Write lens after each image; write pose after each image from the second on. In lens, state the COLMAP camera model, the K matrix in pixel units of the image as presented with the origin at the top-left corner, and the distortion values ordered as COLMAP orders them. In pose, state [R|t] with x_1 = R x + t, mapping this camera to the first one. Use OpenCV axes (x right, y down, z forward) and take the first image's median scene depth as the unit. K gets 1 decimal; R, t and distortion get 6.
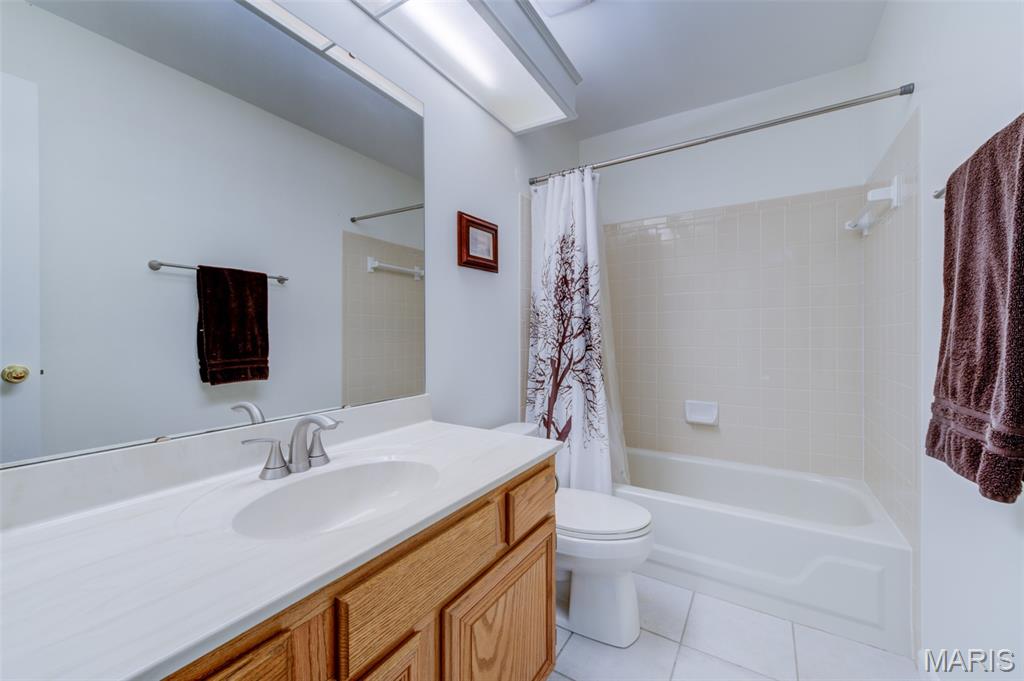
lens RADIAL K [[403.5, 0, 507.7], [0, 403.5, 337.7], [0, 0, 1]] dist [0.011831, -0.002866]
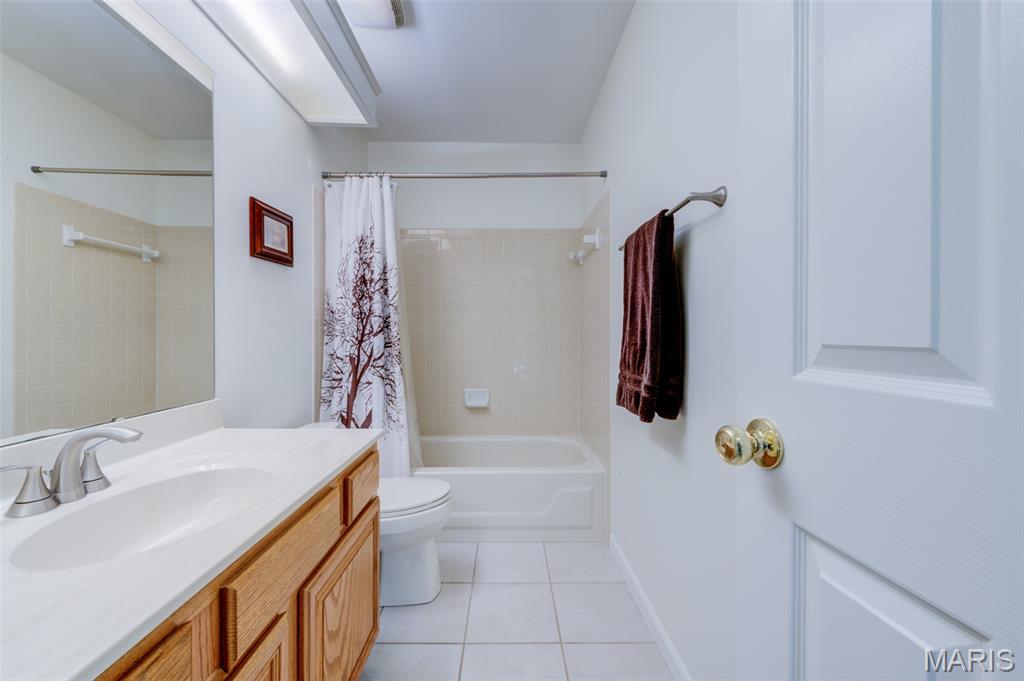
lens RADIAL K [[403.5, 0, 507.7], [0, 403.5, 337.7], [0, 0, 1]] dist [0.011831, -0.002866]
pose [[0.845728, -0.003748, 0.533601, -0.137963], [0.001808, 0.999990, 0.004159, 0.002702], [-0.533611, -0.002552, 0.845726, -0.096095]]
